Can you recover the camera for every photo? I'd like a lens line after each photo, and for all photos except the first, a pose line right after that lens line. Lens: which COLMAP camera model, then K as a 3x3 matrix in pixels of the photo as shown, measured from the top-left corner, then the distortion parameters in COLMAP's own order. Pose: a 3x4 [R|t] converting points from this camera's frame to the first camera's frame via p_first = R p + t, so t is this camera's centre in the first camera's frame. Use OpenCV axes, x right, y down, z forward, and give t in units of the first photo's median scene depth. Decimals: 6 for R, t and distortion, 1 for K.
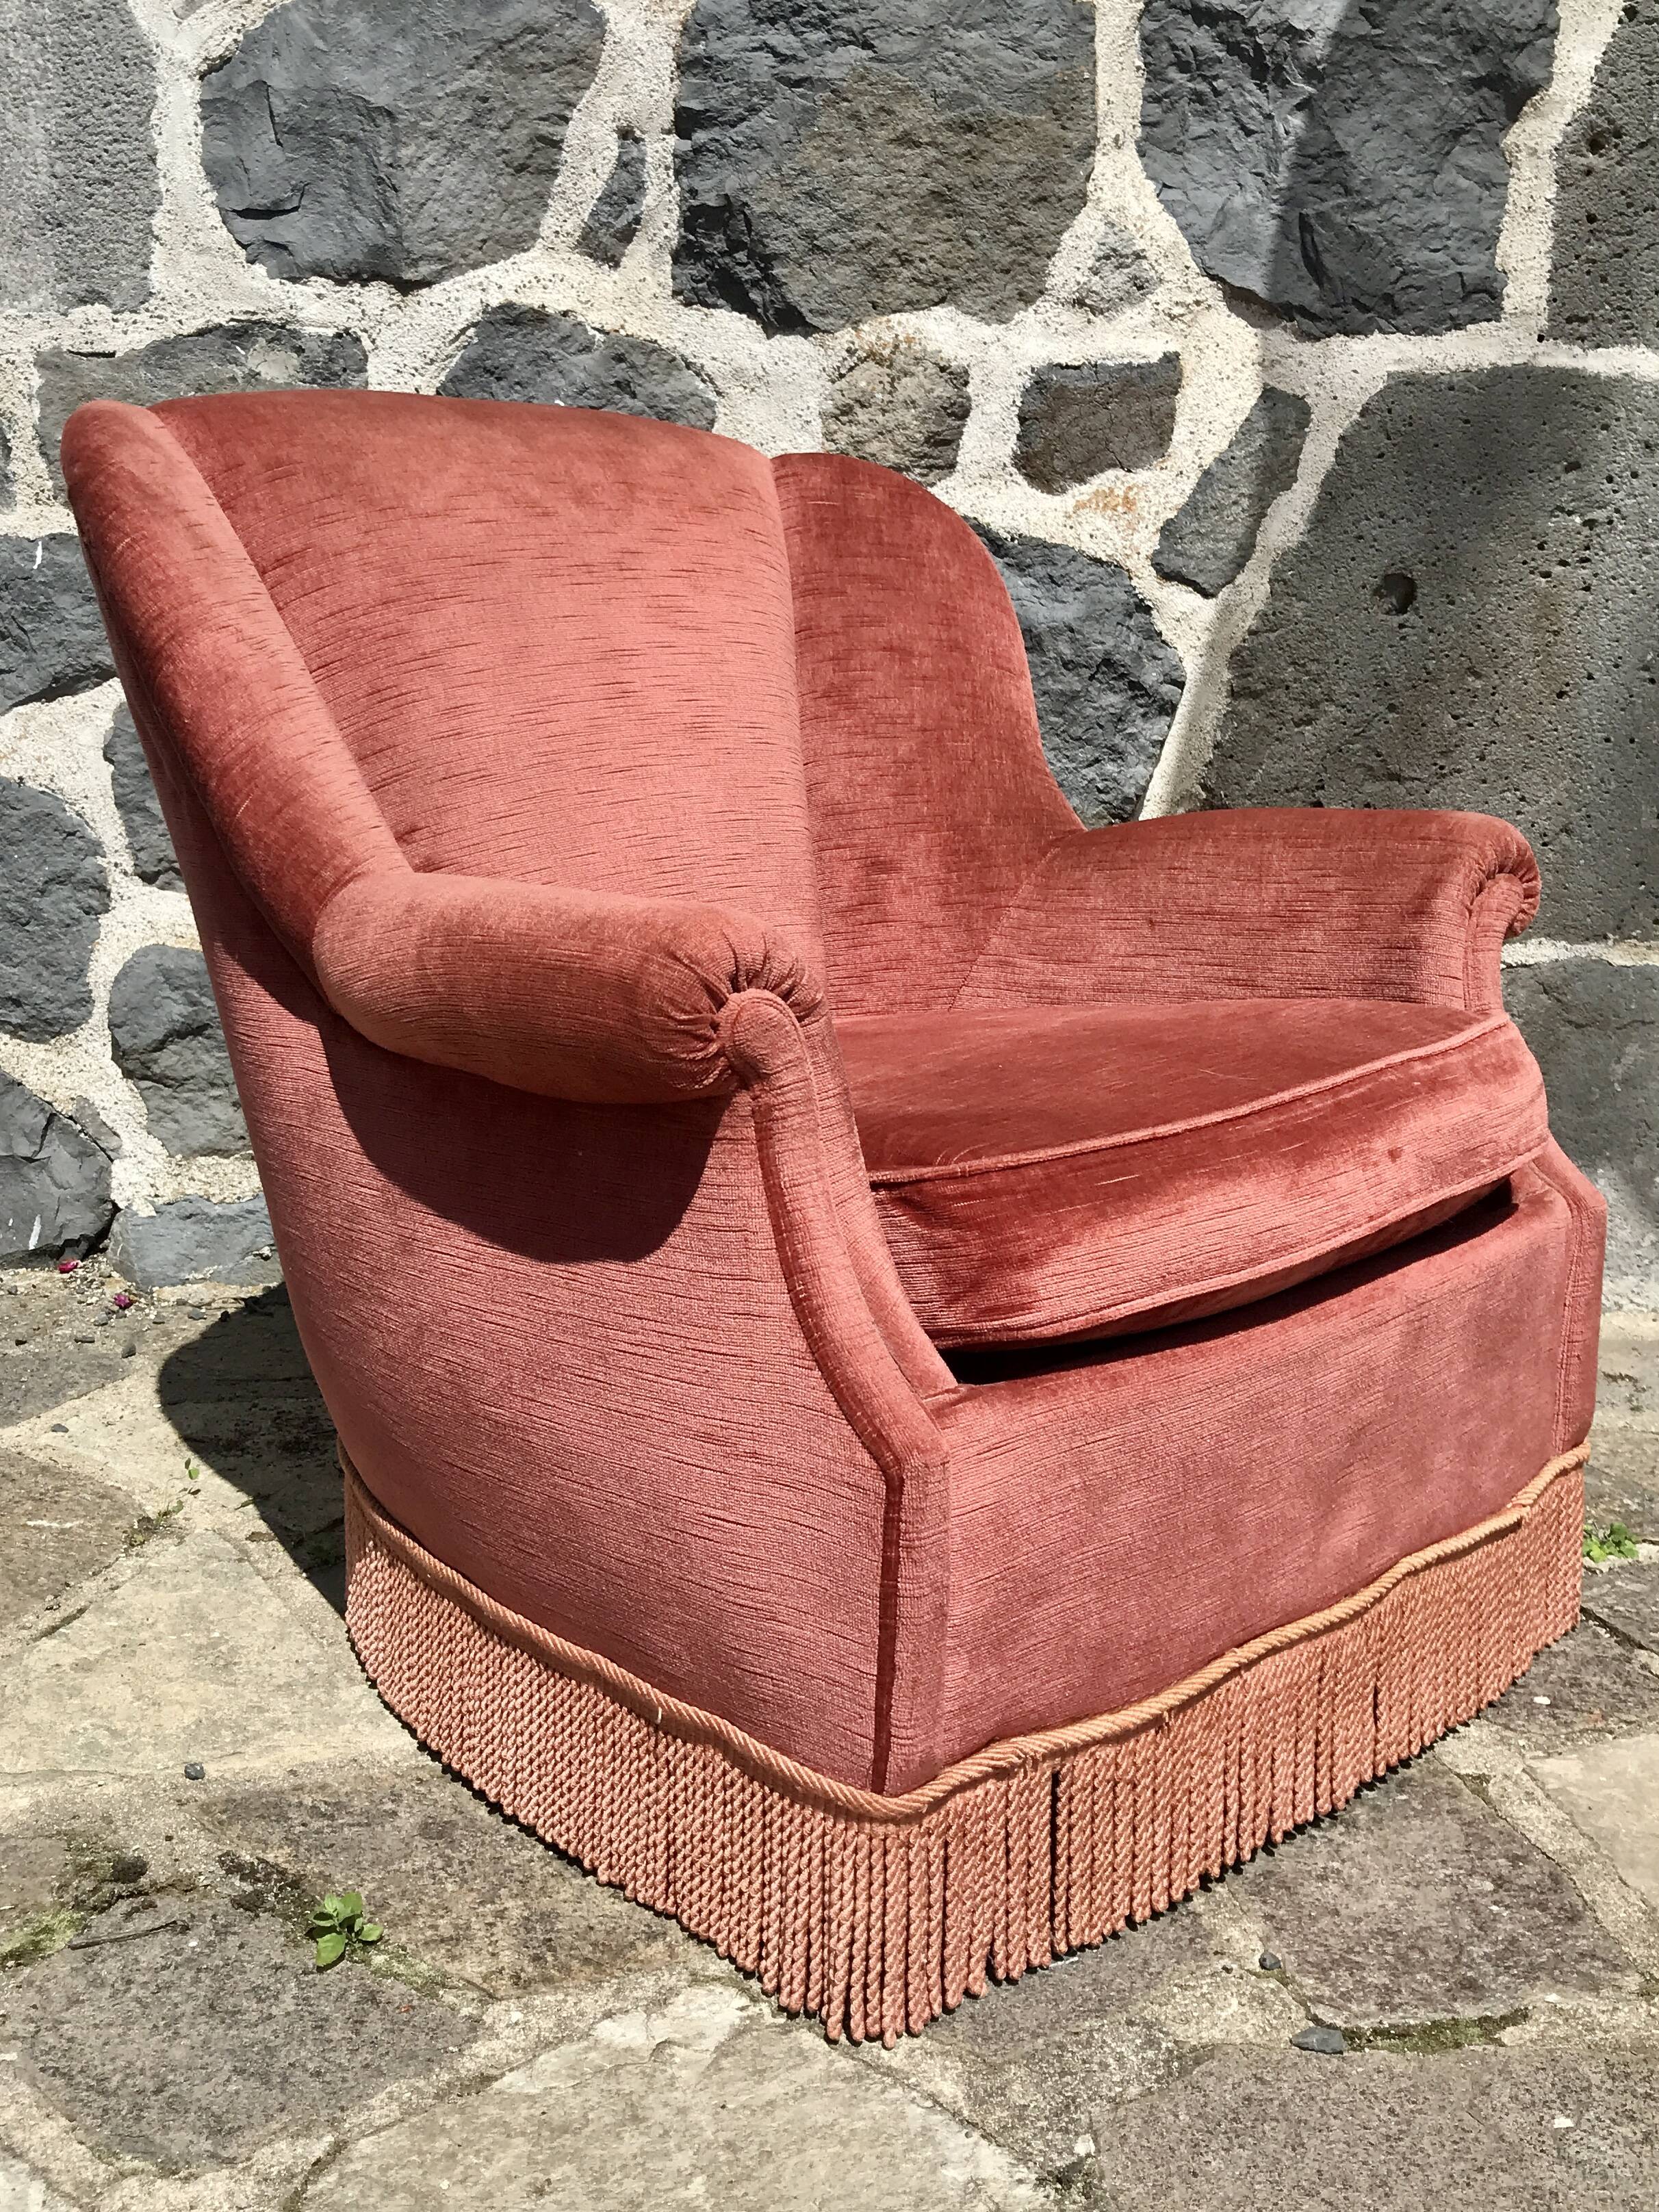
lens RADIAL K [[1614.5, 0, 822.6], [0, 1614.5, 1215.4], [0, 0, 1]] dist [-0.000169, -0.000149]
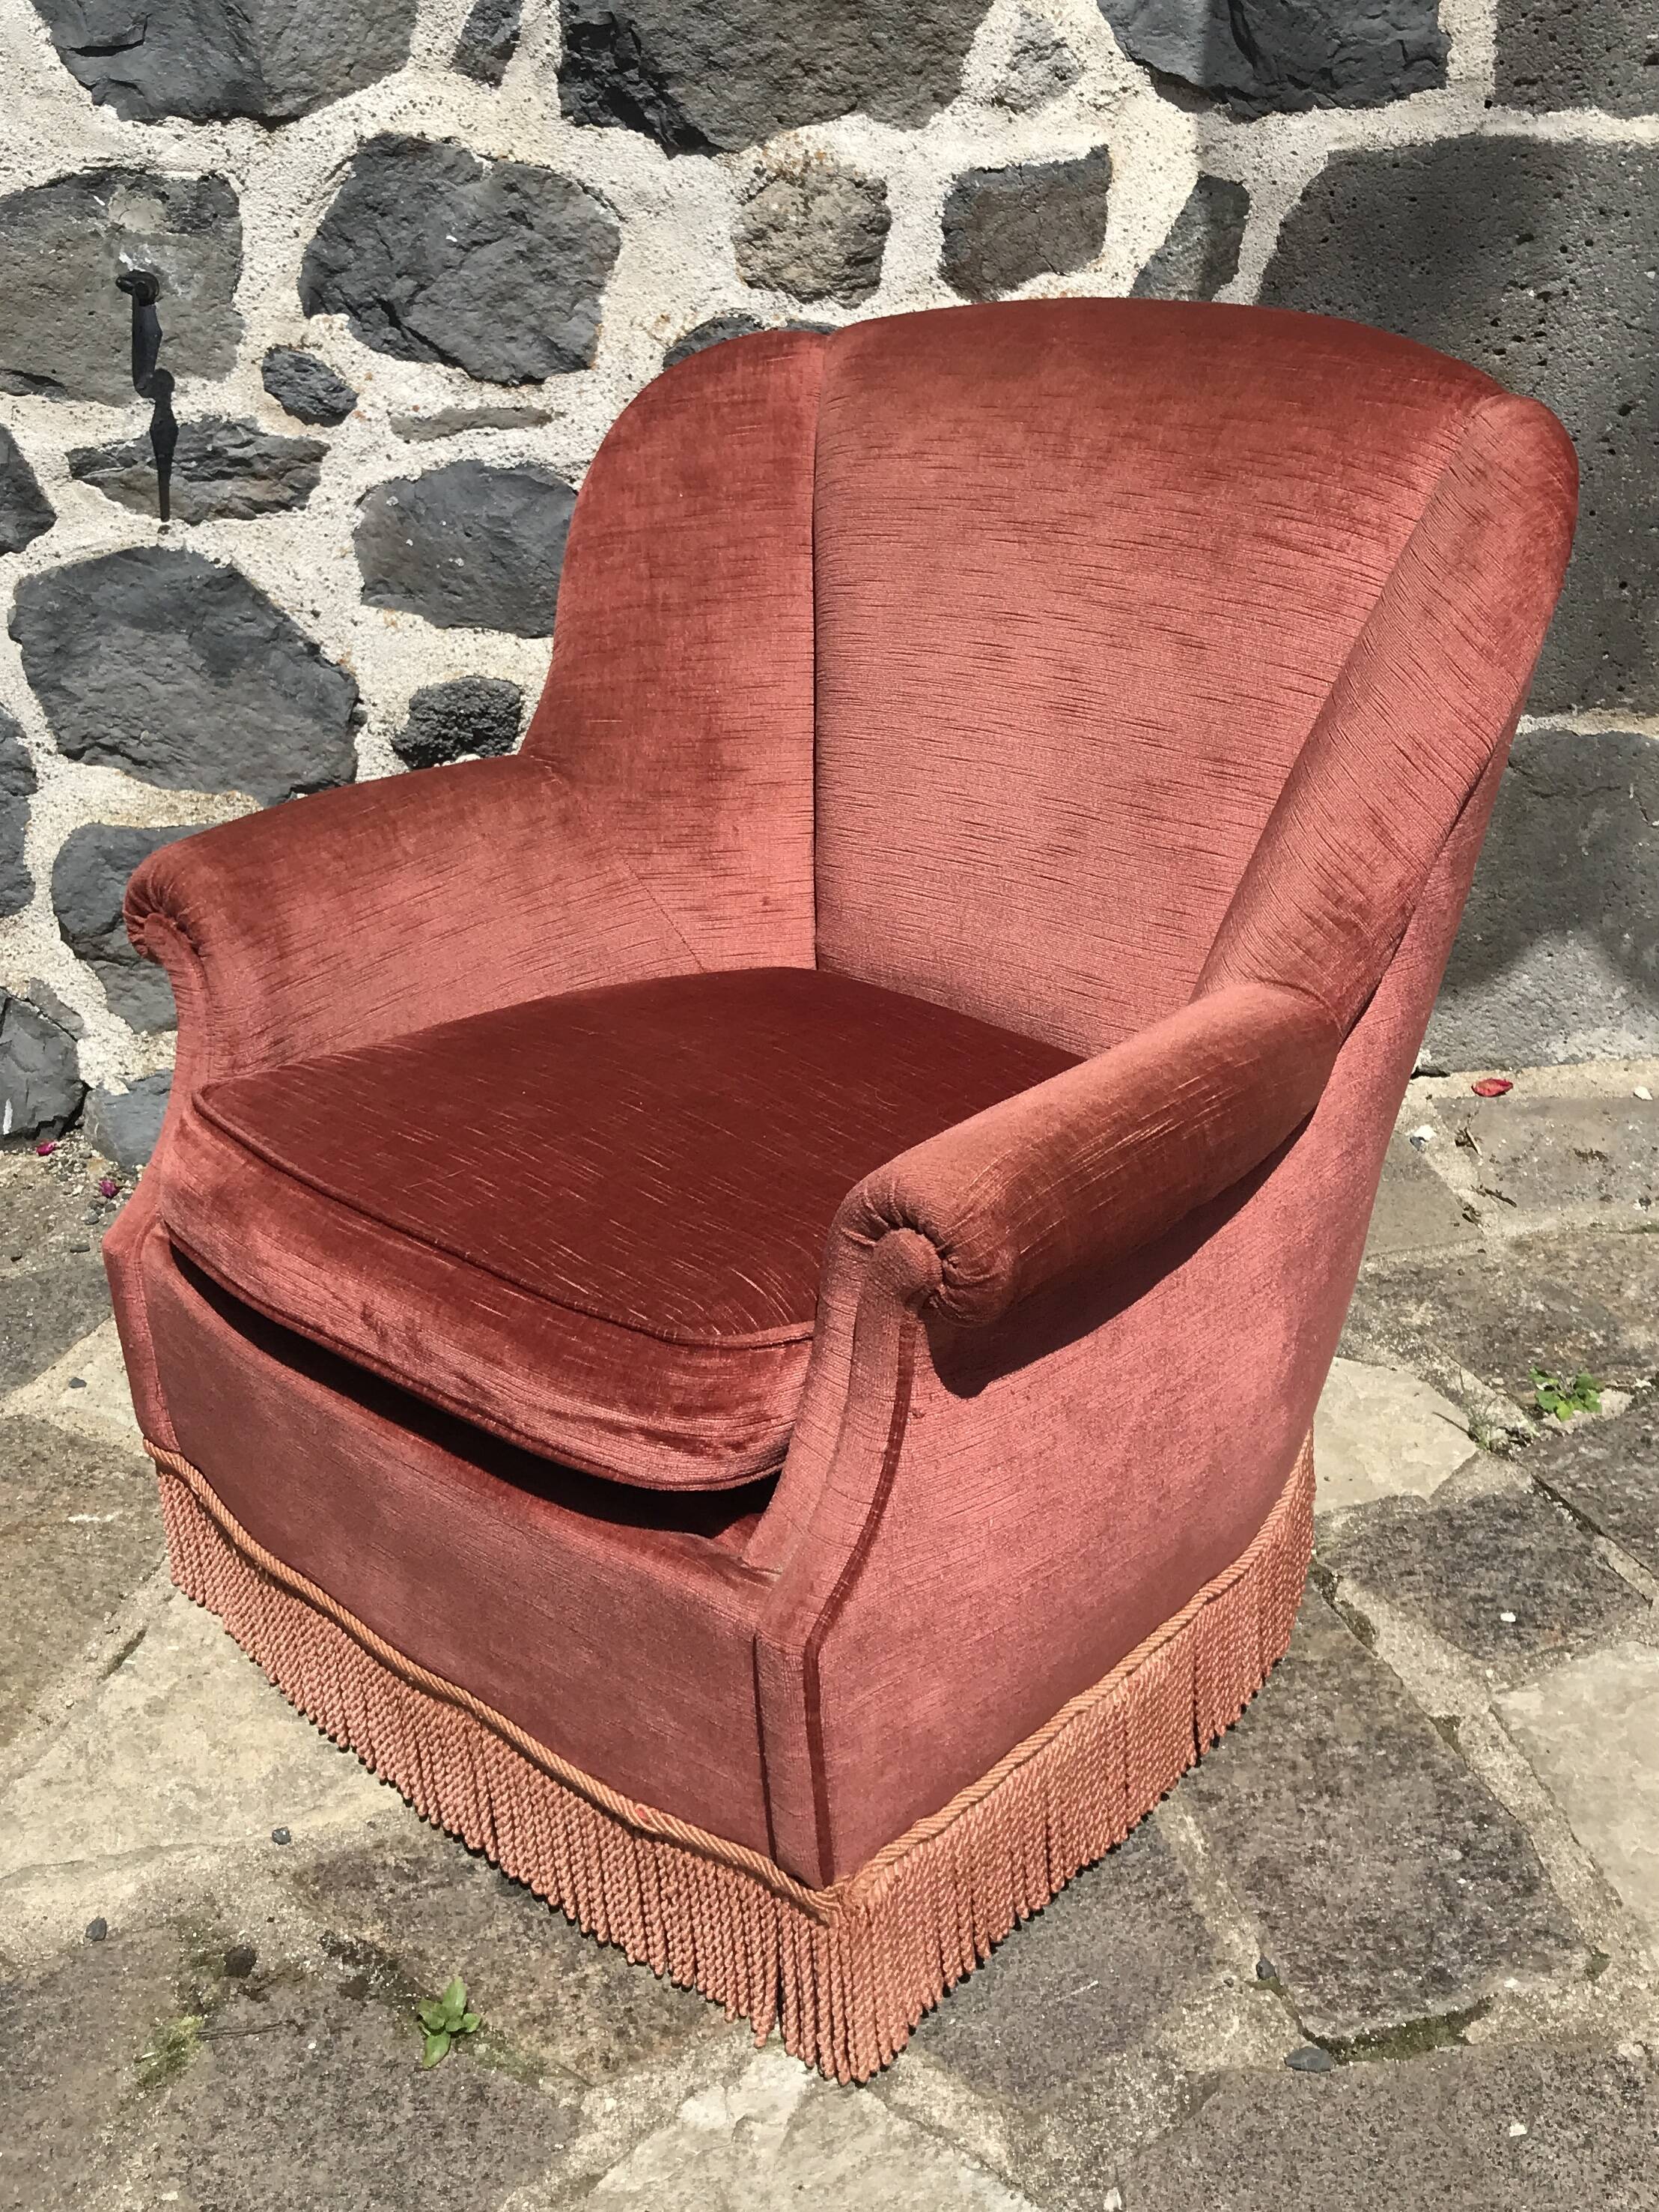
lens RADIAL K [[1673.6, 0, 841.4], [0, 1673.6, 1042.6], [0, 0, 1]] dist [0.009879, -0.012274]
pose [[0.996453, -0.081520, 0.020860, 0.003783], [0.077877, 0.987320, 0.138326, -0.167503], [-0.031872, -0.136211, 0.990167, -0.031549]]
